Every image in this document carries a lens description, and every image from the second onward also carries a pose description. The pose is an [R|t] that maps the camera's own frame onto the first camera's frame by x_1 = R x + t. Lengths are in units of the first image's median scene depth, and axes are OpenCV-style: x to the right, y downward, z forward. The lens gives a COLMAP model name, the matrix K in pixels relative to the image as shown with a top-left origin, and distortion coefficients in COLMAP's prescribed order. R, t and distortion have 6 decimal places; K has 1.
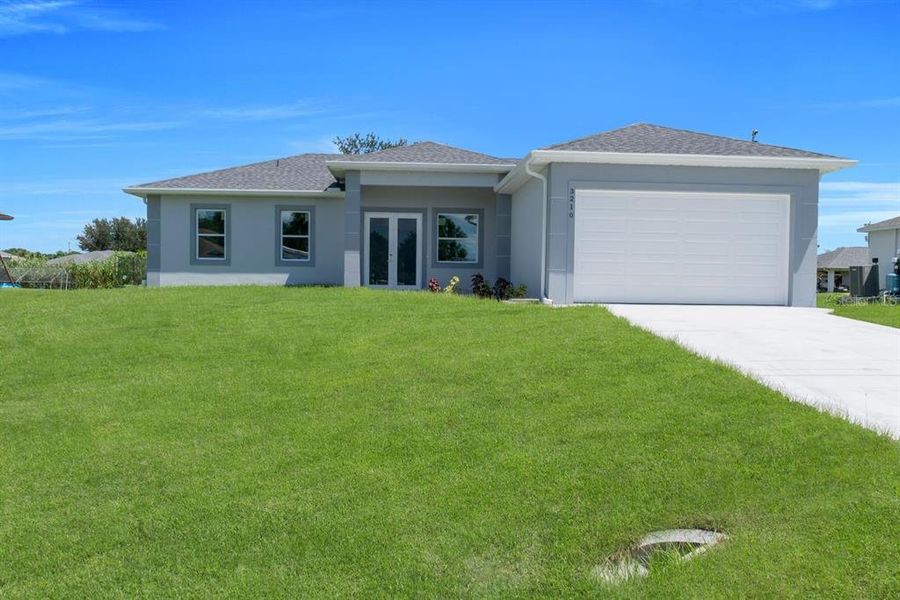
lens RADIAL K [[711.1, 0, 446.5], [0, 711.1, 301.1], [0, 0, 1]] dist [-0.005448, -0.001445]
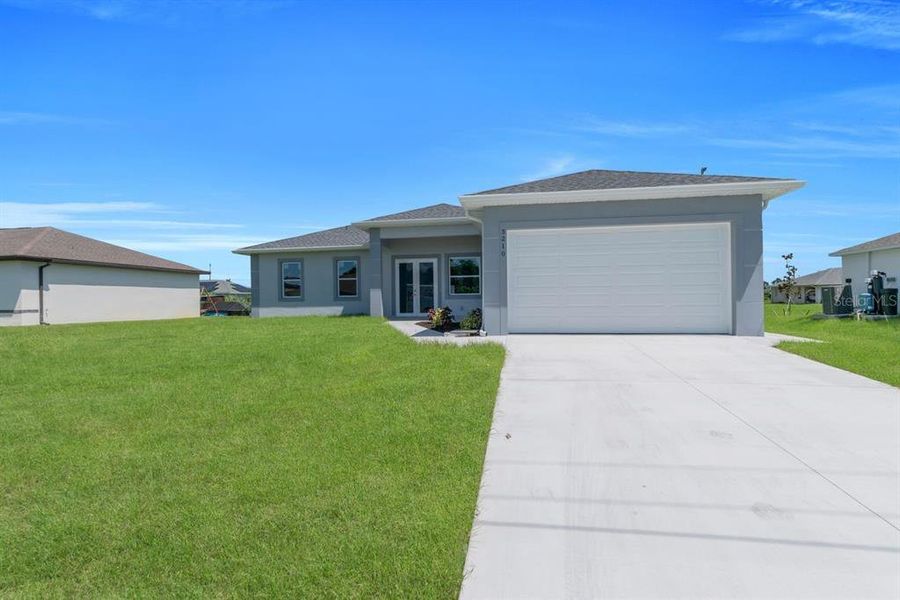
lens RADIAL K [[431.5, 0, 450.0], [0, 431.5, 300.0], [0, 0, 1]] dist [0.000446, -0.000418]
pose [[0.975255, -0.025705, -0.219584, 0.179744], [0.019487, 0.999347, -0.030435, -0.023776], [0.220223, 0.025403, 0.975119, 0.255793]]
